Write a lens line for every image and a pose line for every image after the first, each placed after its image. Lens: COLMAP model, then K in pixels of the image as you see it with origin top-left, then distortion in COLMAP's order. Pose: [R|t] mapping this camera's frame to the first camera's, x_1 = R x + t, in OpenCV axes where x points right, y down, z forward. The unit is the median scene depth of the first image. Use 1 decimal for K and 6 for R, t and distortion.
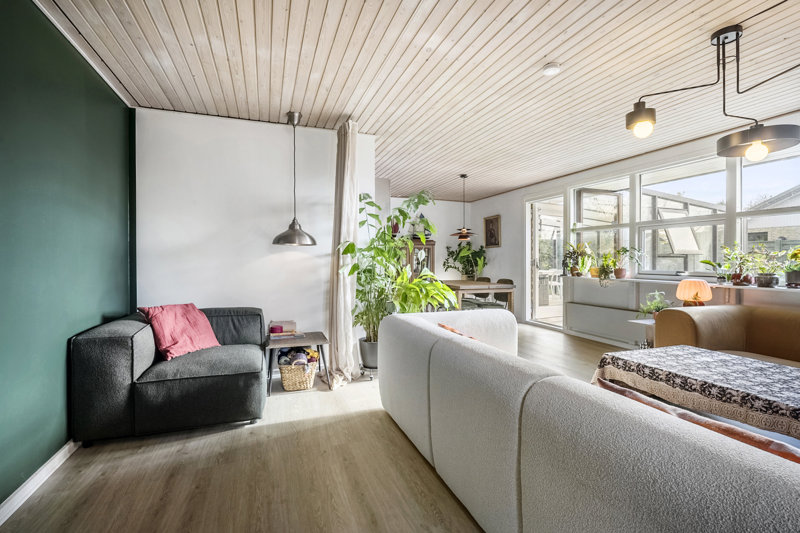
lens RADIAL K [[370.0, 0, 400.0], [0, 370.0, 266.5], [0, 0, 1]] dist [-0.026985, -0.000054]
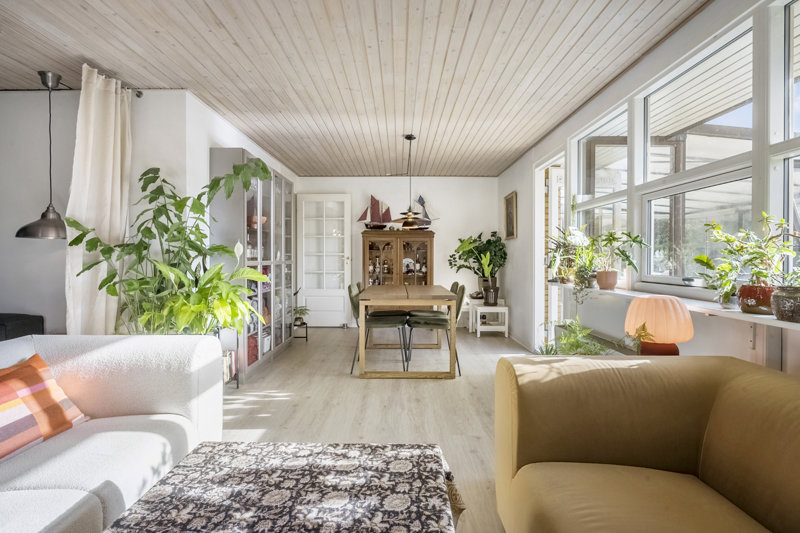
lens RADIAL K [[420.1, 0, 393.9], [0, 420.1, 261.9], [0, 0, 1]] dist [-0.001644, -0.000346]
pose [[0.934874, 0.002883, -0.354967, 0.475999], [-0.005724, 0.999959, -0.006952, -0.003044], [0.354932, 0.008531, 0.934853, 0.268022]]
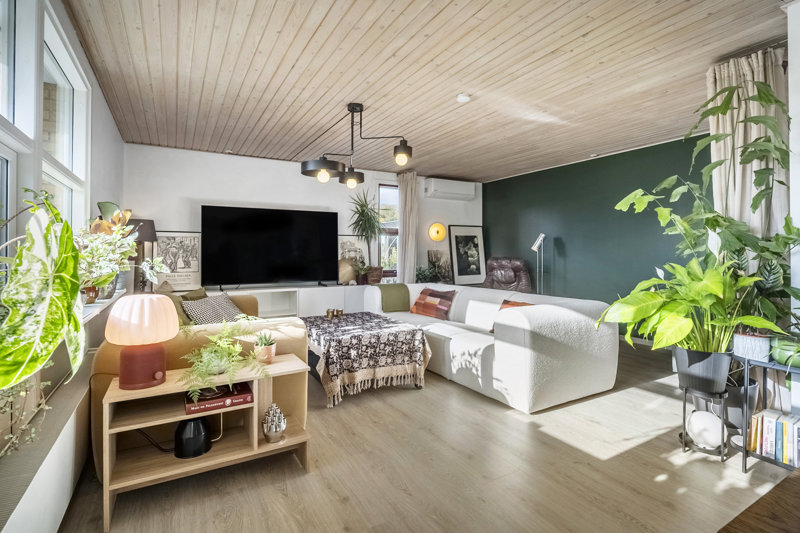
lens RADIAL K [[390.4, 0, 398.1], [0, 390.4, 249.0], [0, 0, 1]] dist [-0.004123, -0.000287]
pose [[-0.985614, 0.001483, -0.169004, 0.404511], [0.000367, 0.999978, 0.006631, -0.016044], [0.169010, 0.006474, -0.985593, 1.088502]]
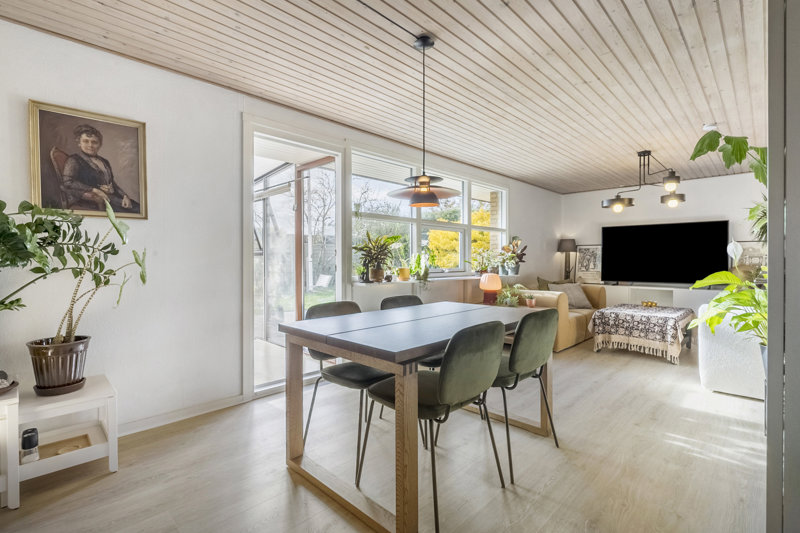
lens RADIAL K [[376.6, 0, 397.8], [0, 376.6, 259.5], [0, 0, 1]] dist [0.001347, 0.000258]
pose [[-0.429338, 0.000222, 0.903144, -0.194851], [0.017423, 0.999816, 0.008036, -0.021792], [-0.902976, 0.019186, -0.429263, 1.331624]]
